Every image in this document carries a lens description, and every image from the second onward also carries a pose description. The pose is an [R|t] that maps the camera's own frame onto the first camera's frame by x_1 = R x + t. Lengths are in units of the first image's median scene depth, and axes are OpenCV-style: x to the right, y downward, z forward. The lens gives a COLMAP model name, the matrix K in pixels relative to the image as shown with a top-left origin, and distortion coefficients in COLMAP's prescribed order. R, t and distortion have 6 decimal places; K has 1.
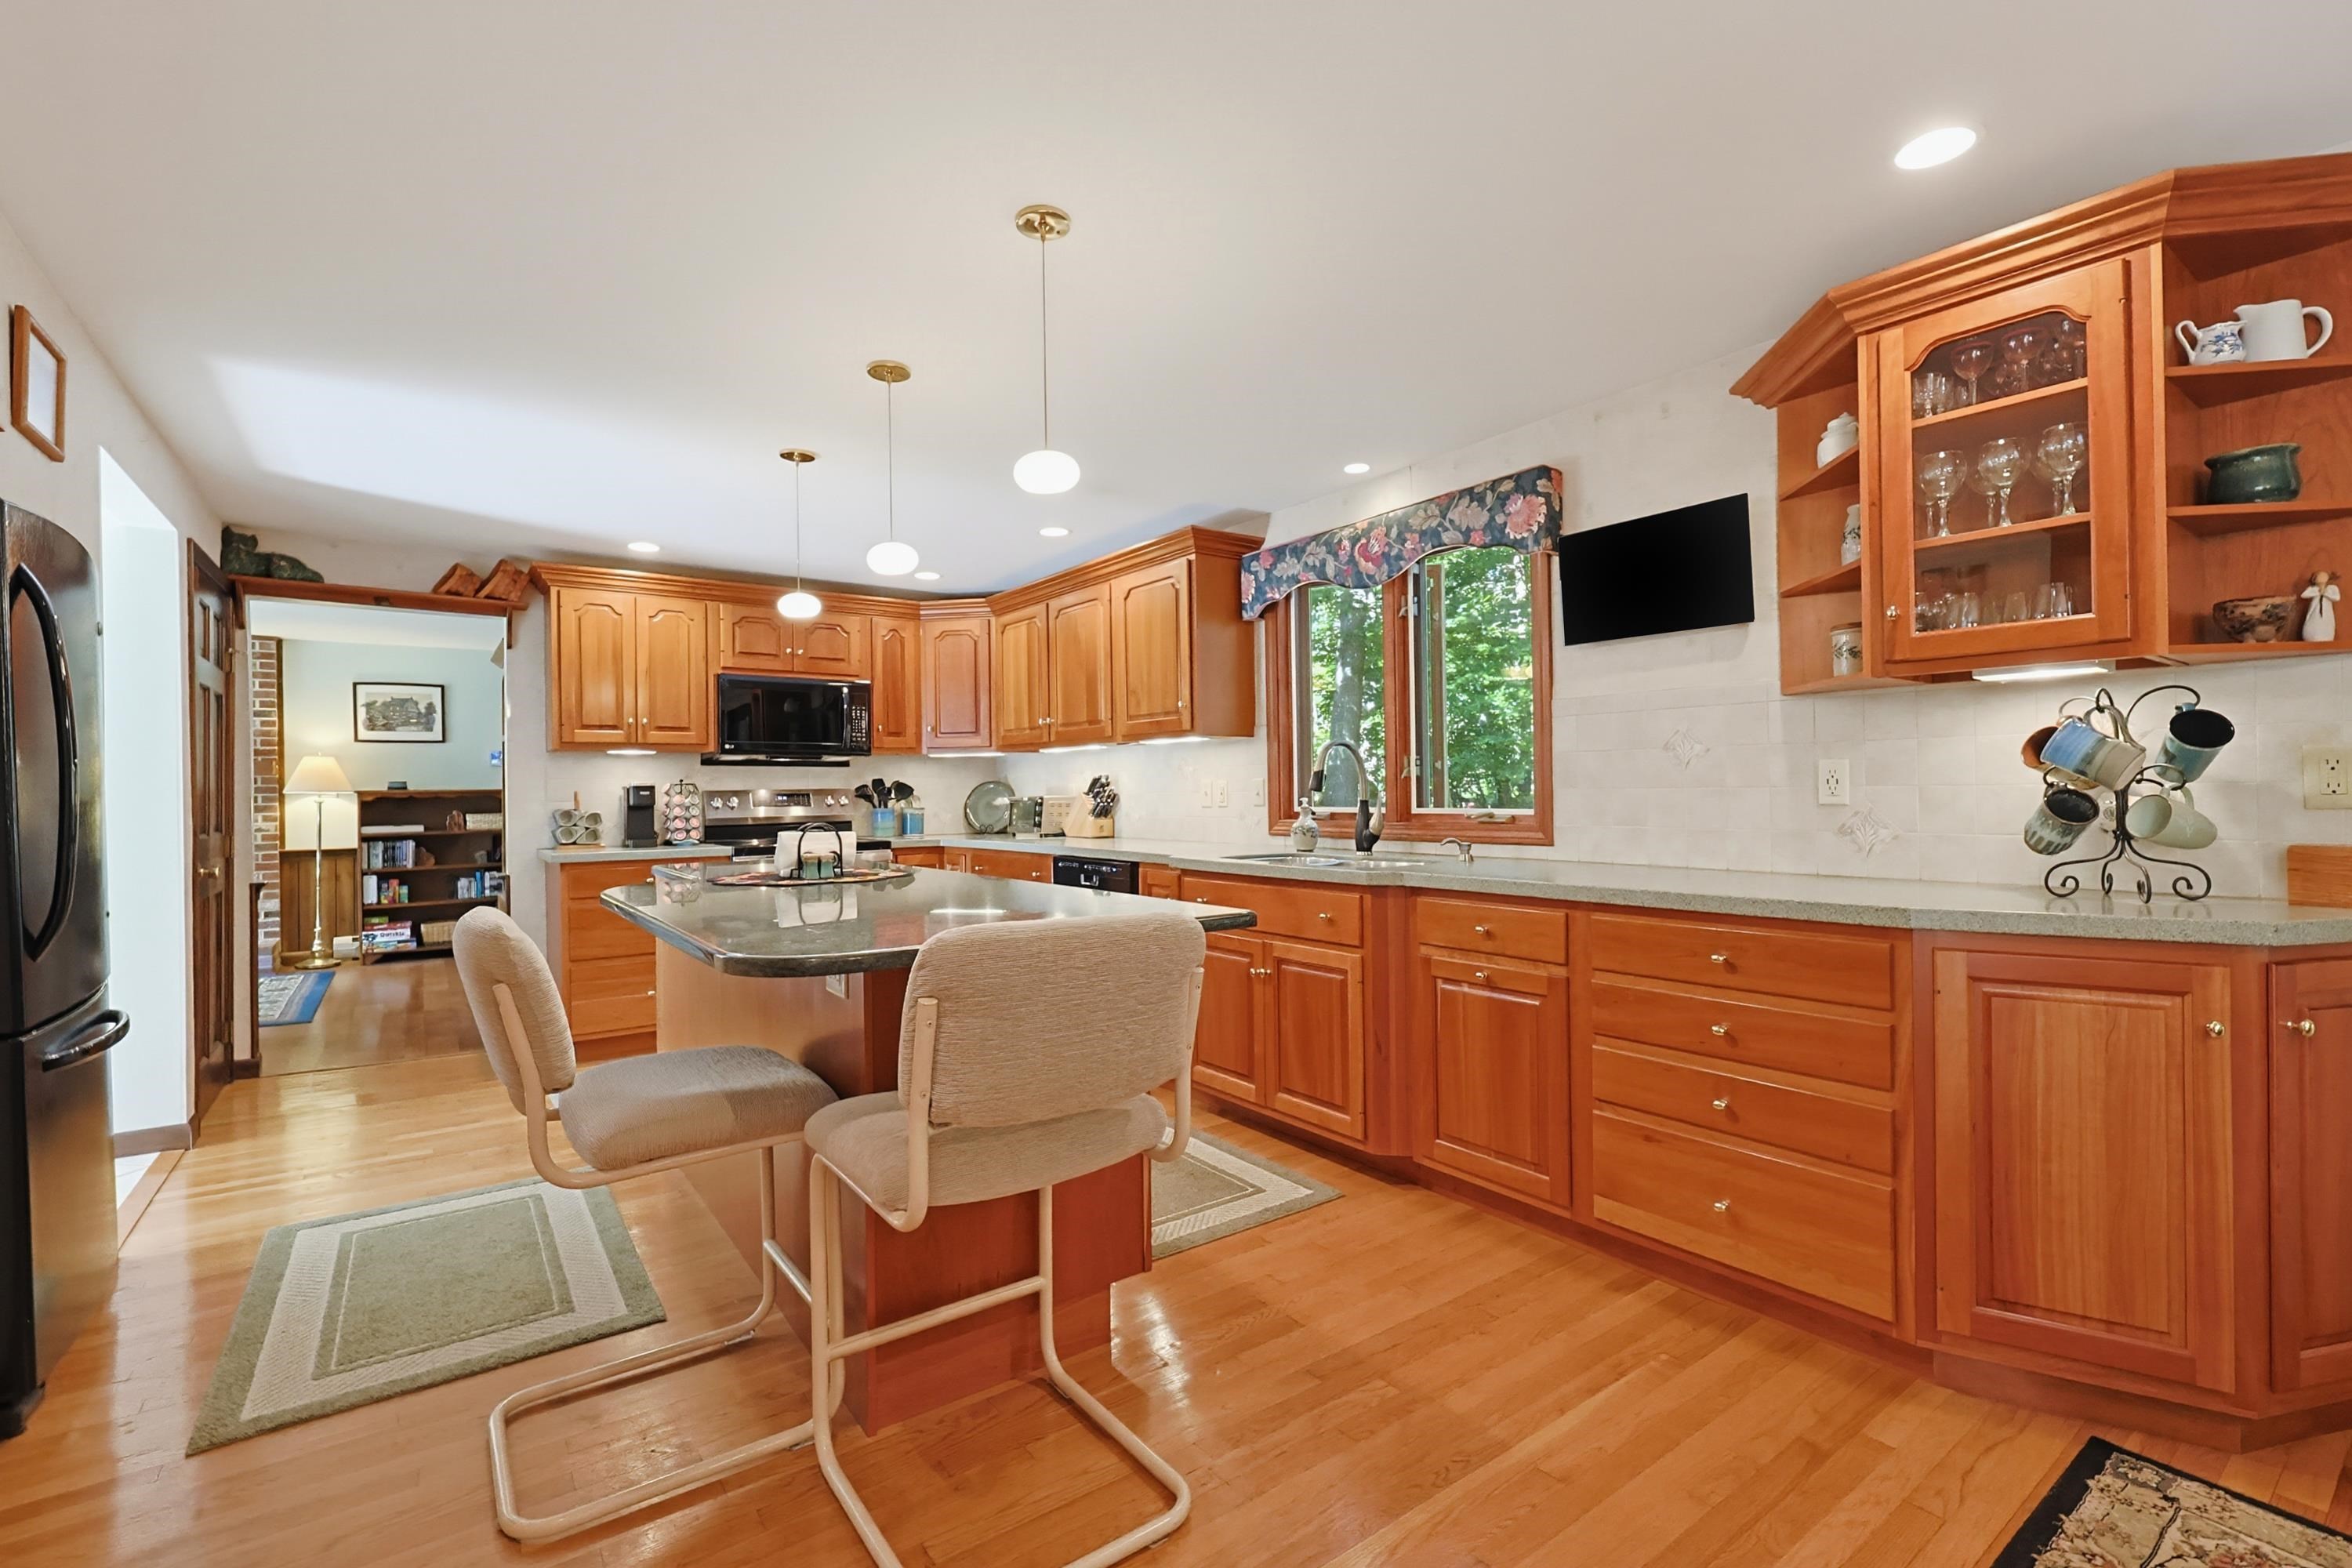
lens RADIAL K [[1037.2, 0, 1181.5], [0, 1037.2, 783.7], [0, 0, 1]] dist [0.000533, -0.000206]
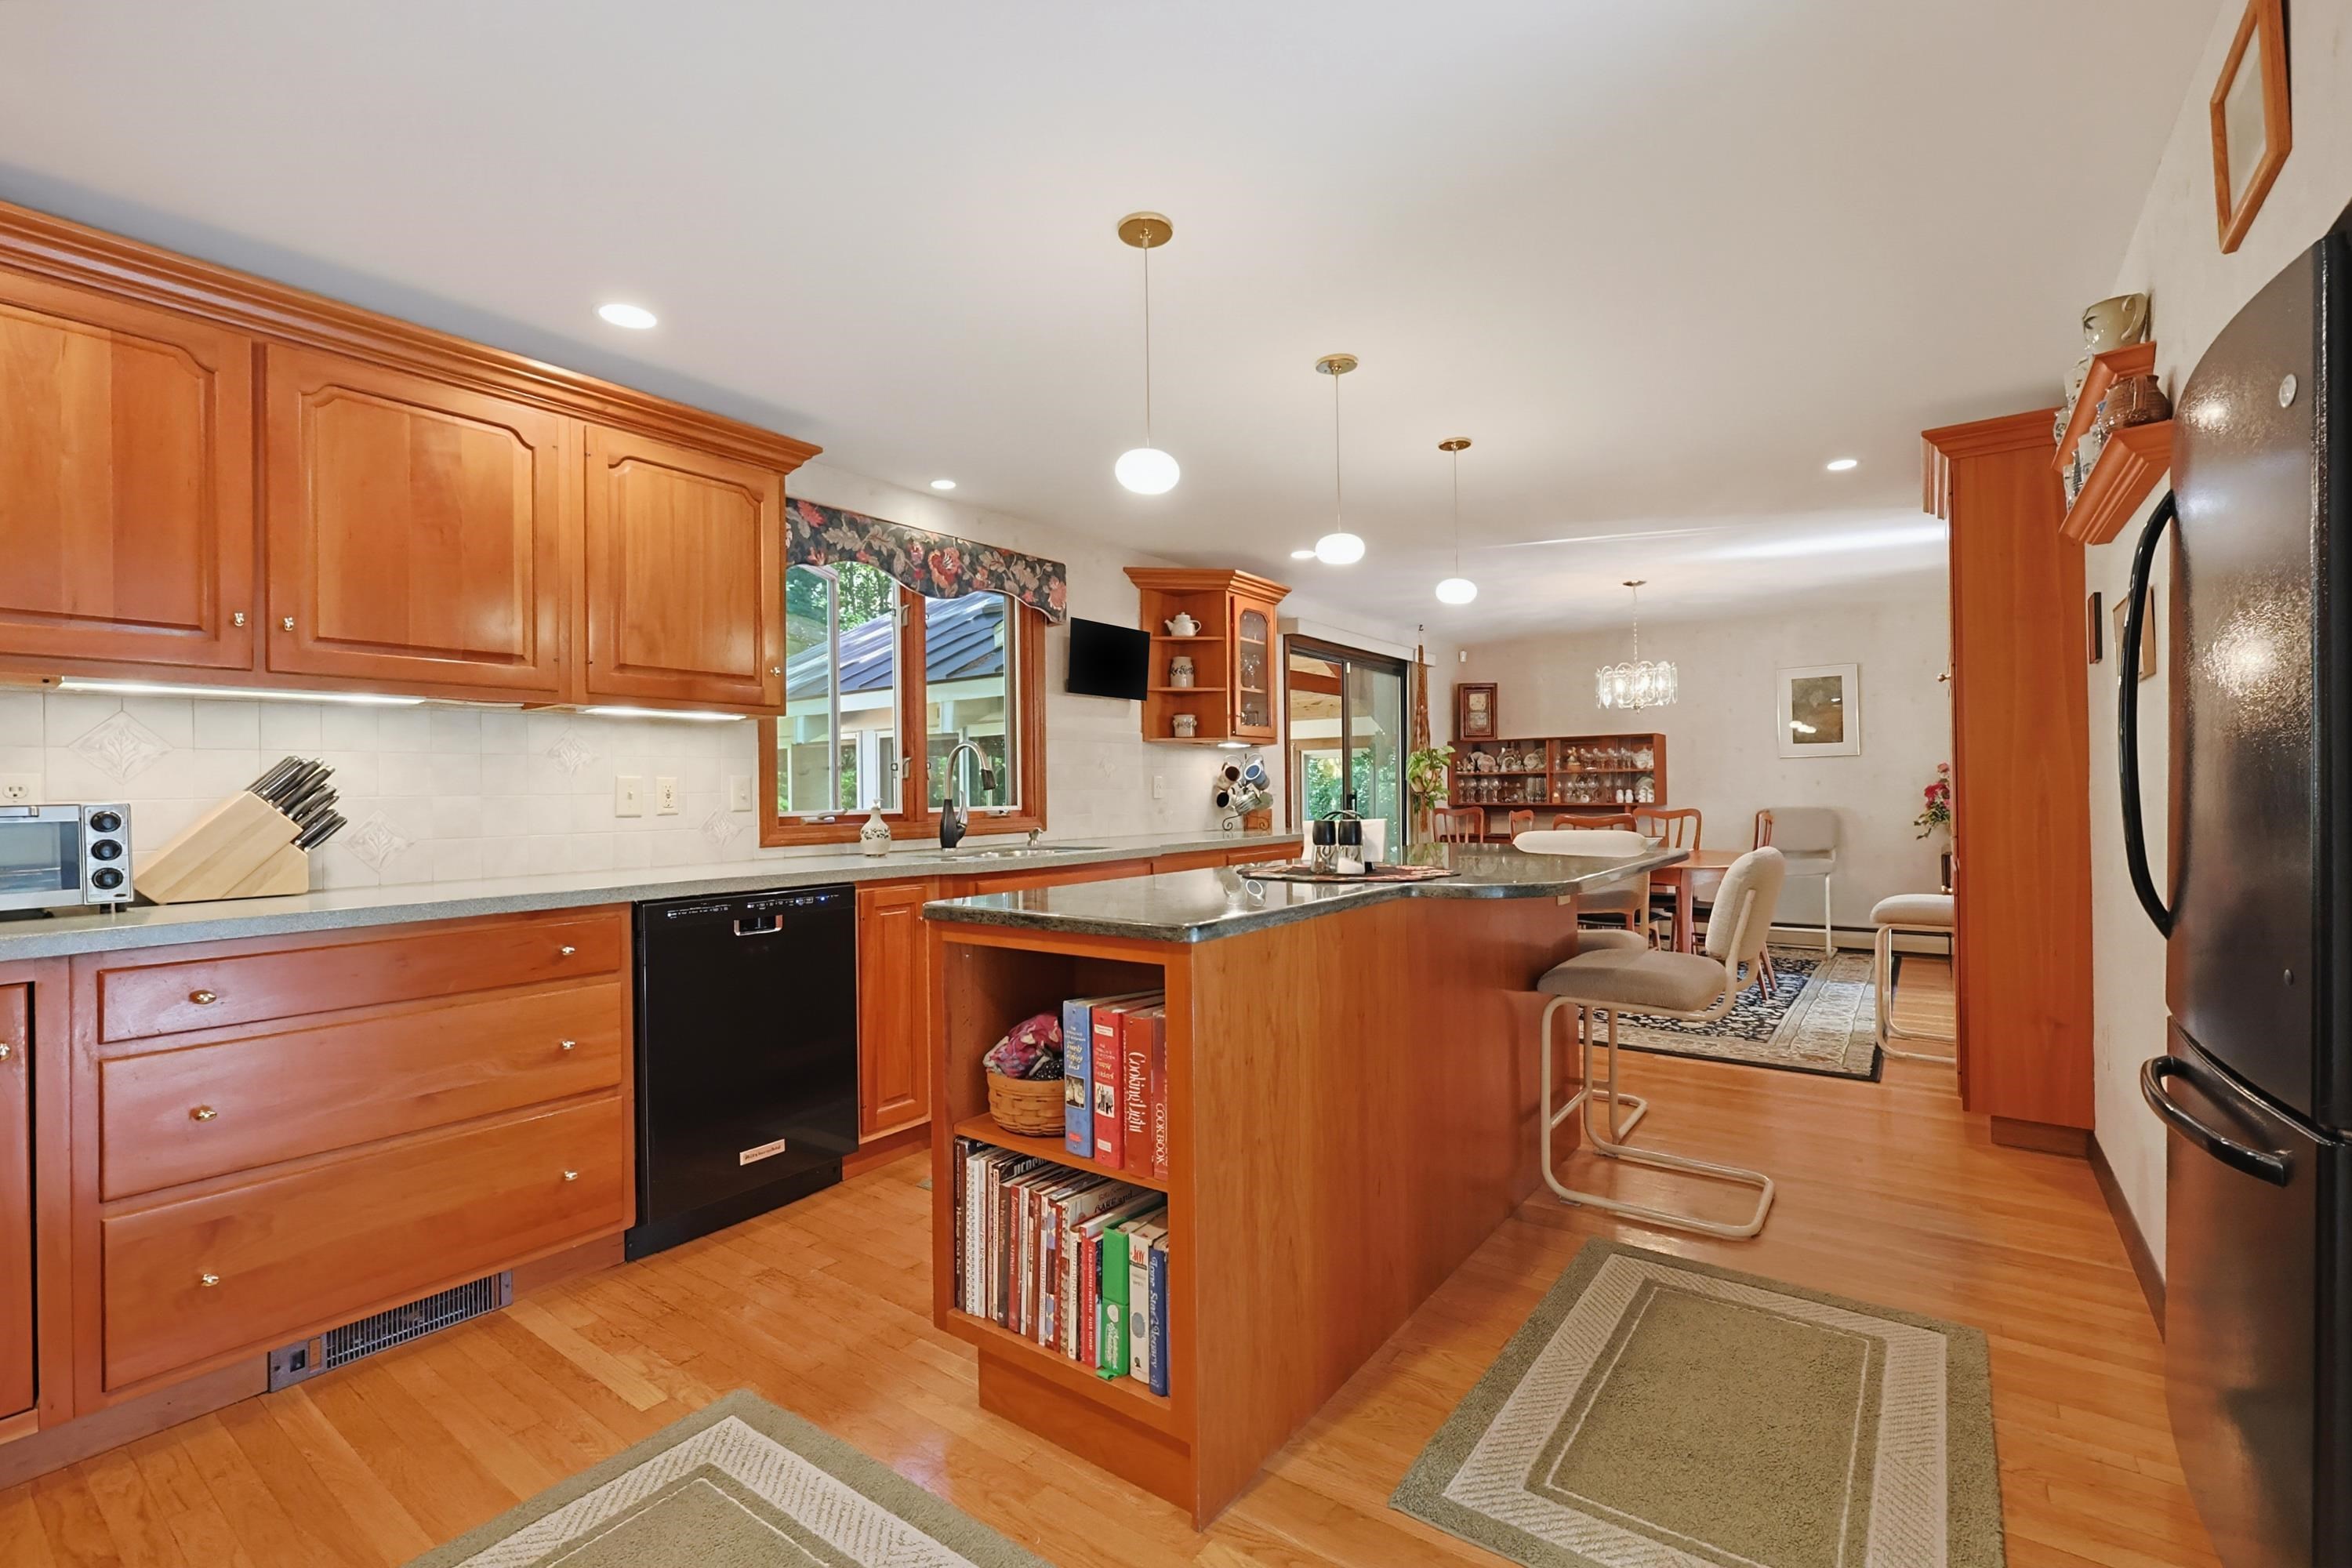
lens RADIAL K [[1005.8, 0, 1175.7], [0, 1005.8, 799.3], [0, 0, 1]] dist [0.001281, -0.000029]
pose [[-0.285566, 0.009788, 0.958309, -0.783490], [0.009382, 0.999928, -0.007417, 0.022435], [-0.958313, 0.006872, -0.285638, 0.959624]]
